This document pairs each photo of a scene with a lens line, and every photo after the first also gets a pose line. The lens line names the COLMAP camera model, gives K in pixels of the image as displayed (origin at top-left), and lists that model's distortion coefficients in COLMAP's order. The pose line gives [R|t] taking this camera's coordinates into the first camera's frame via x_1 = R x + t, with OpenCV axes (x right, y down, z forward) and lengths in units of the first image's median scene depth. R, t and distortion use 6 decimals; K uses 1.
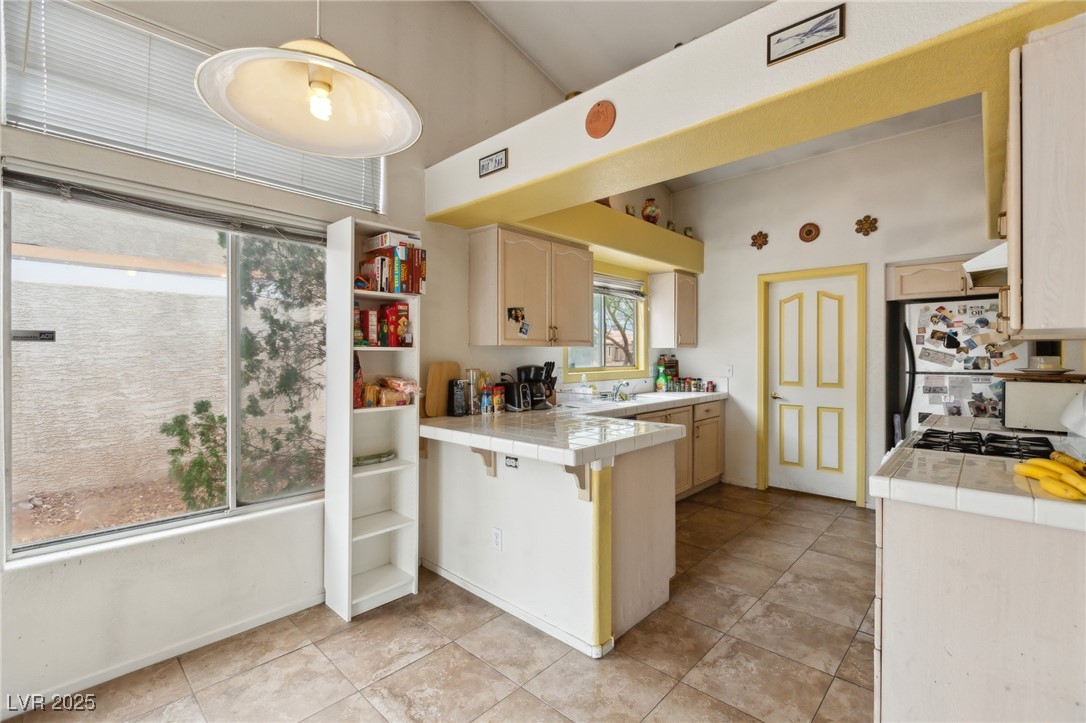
lens RADIAL K [[481.5, 0, 544.3], [0, 481.5, 354.7], [0, 0, 1]] dist [0.000659, -0.000060]
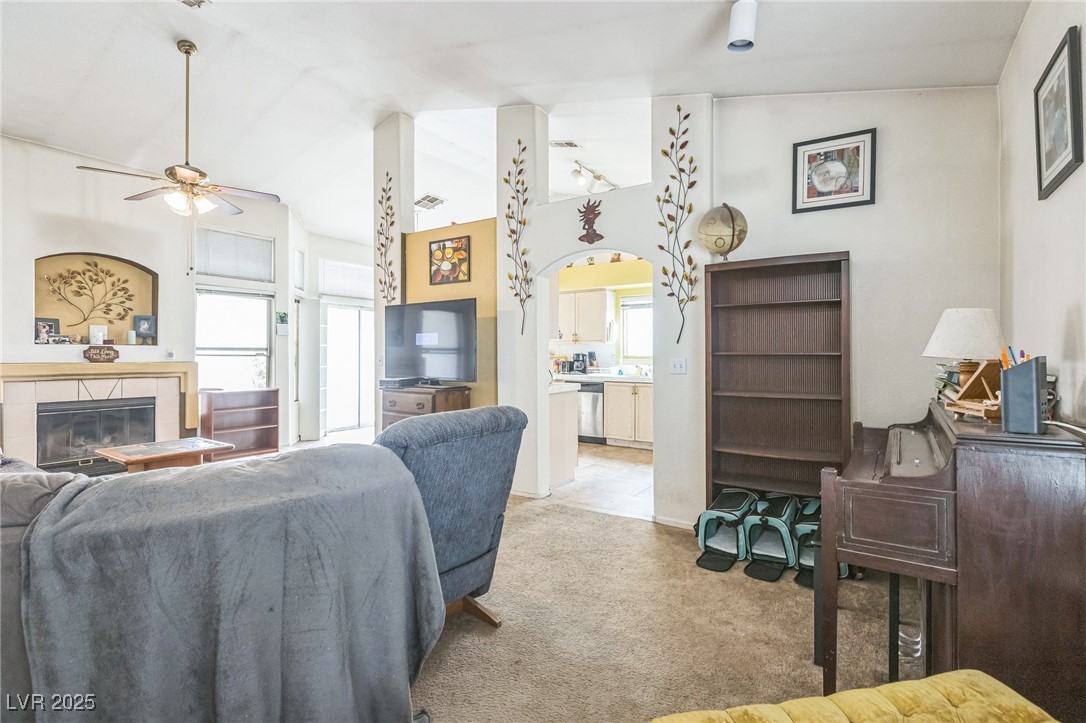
lens RADIAL K [[498.9, 0, 547.5], [0, 498.9, 350.6], [0, 0, 1]] dist [0.000510, 0.000543]
pose [[0.163586, -0.001257, -0.986528, 2.790771], [0.000625, 0.999999, -0.001170, 0.019085], [0.986529, -0.000426, 0.163586, 0.709170]]
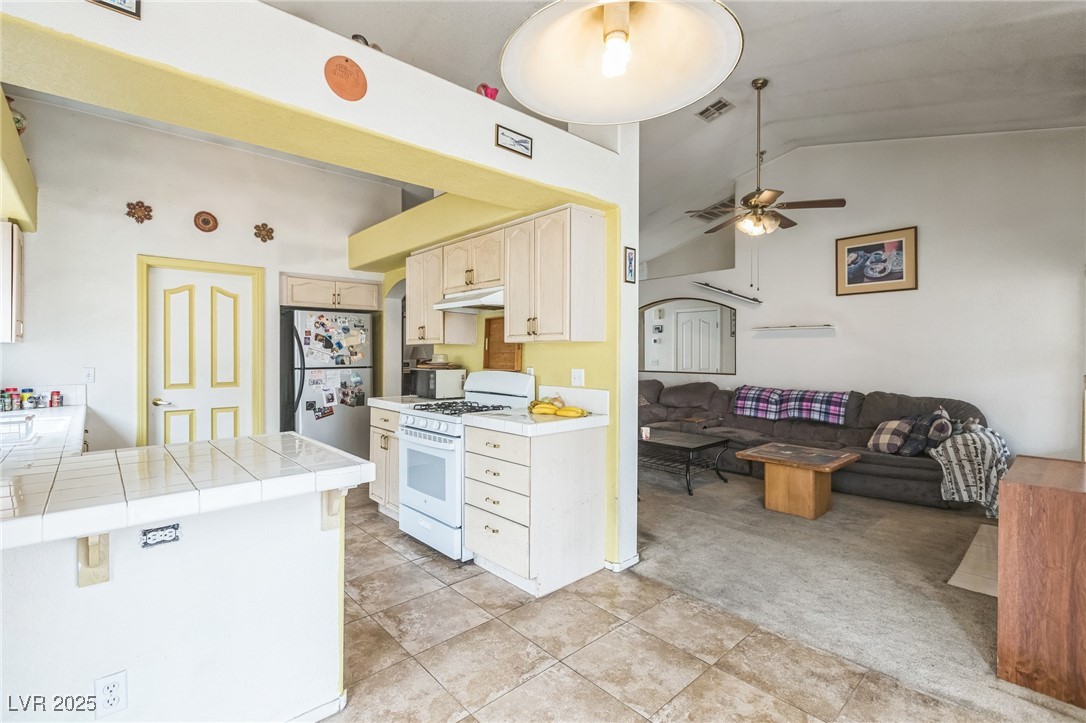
lens RADIAL K [[493.8, 0, 544.0], [0, 493.8, 356.0], [0, 0, 1]] dist [-0.000464, -0.000426]
pose [[0.080195, -0.003600, 0.996773, -0.594103], [-0.000284, 0.999993, 0.003634, 0.003077], [-0.996779, -0.000574, 0.080194, 0.464655]]
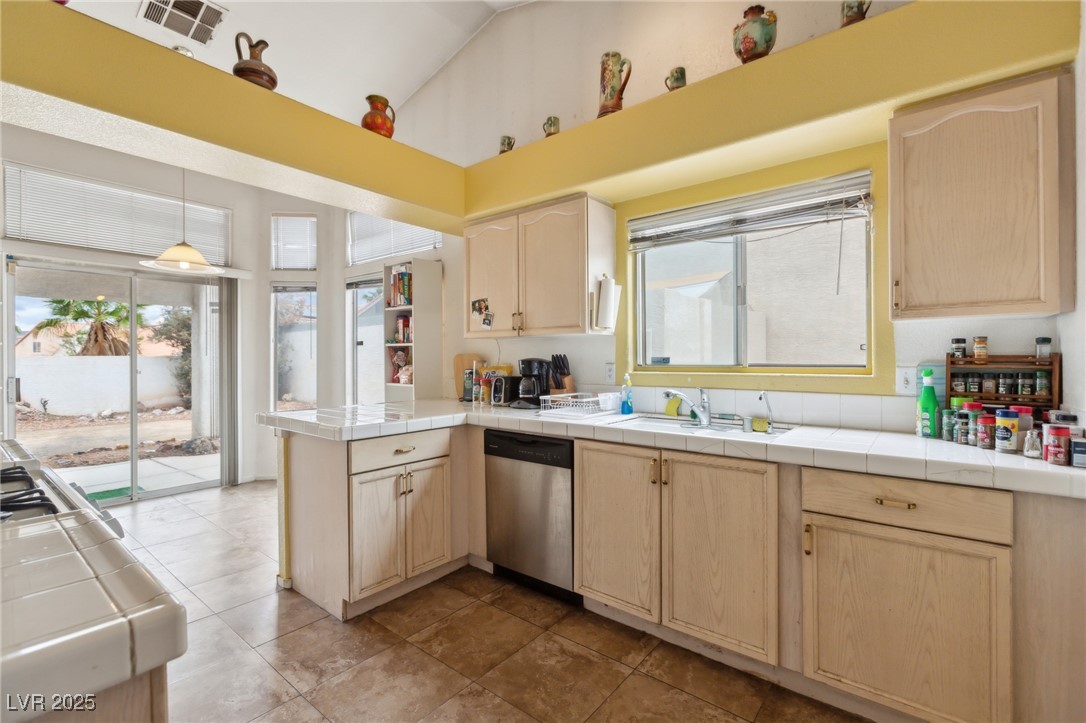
lens RADIAL K [[480.6, 0, 543.3], [0, 480.6, 357.8], [0, 0, 1]] dist [0.000570, -0.000141]
pose [[0.076801, 0.001873, -0.997045, 1.162584], [0.001999, 0.999996, 0.002033, 0.026207], [0.997044, -0.002149, 0.076797, 1.300088]]
